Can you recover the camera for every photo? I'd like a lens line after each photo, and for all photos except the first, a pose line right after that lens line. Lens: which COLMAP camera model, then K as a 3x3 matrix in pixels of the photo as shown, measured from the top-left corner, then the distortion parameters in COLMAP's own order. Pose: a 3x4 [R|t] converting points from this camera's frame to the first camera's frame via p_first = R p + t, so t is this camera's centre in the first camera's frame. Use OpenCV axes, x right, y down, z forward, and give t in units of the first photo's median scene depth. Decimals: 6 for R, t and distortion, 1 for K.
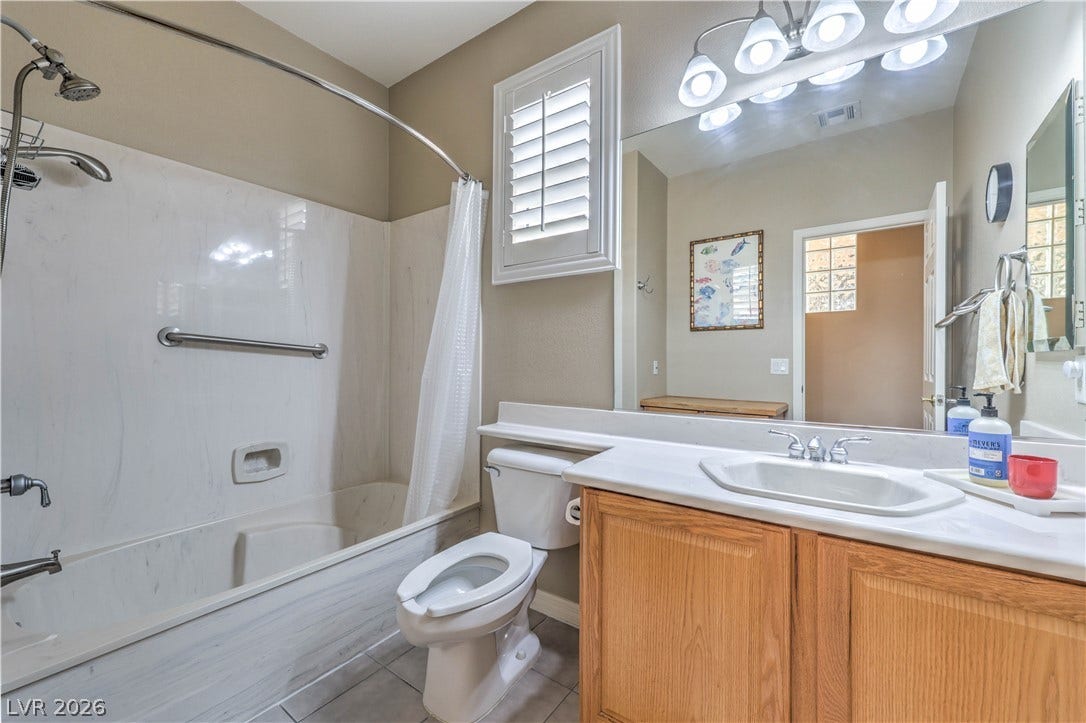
lens RADIAL K [[435.5, 0, 541.0], [0, 435.5, 359.1], [0, 0, 1]] dist [0.000922, -0.000026]
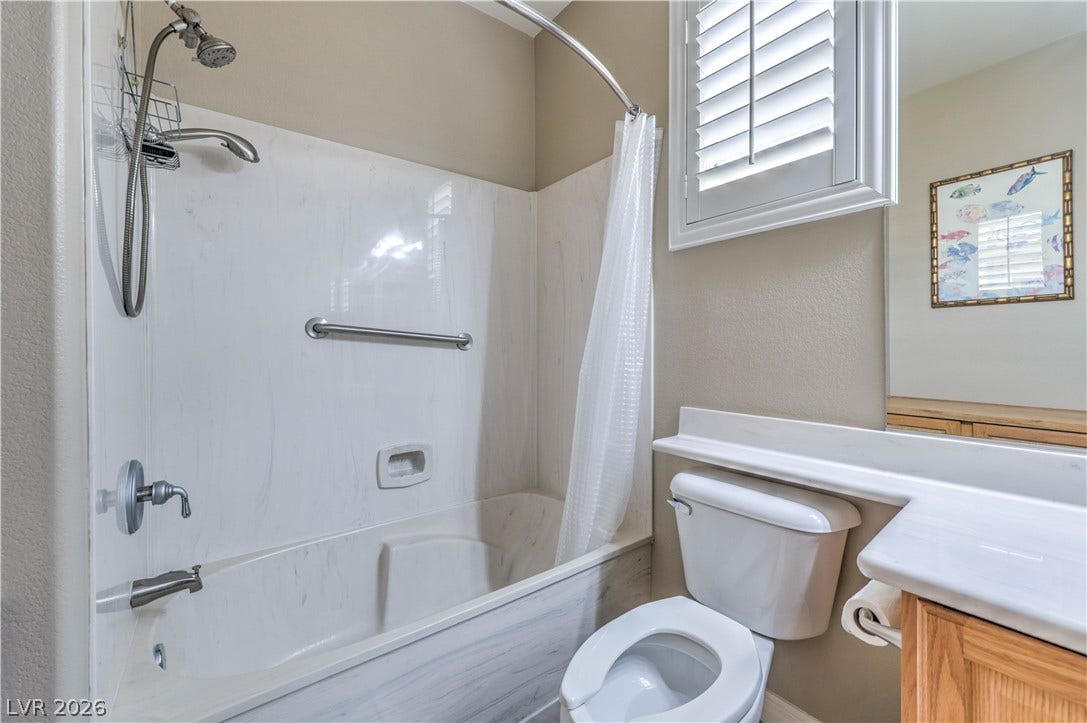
lens RADIAL K [[437.5, 0, 544.6], [0, 437.5, 339.8], [0, 0, 1]] dist [0.000918, -0.000028]
pose [[0.955903, -0.013525, -0.293370, -0.102869], [0.007840, 0.999758, -0.020545, -0.002830], [0.293577, 0.017339, 0.955778, 0.228057]]
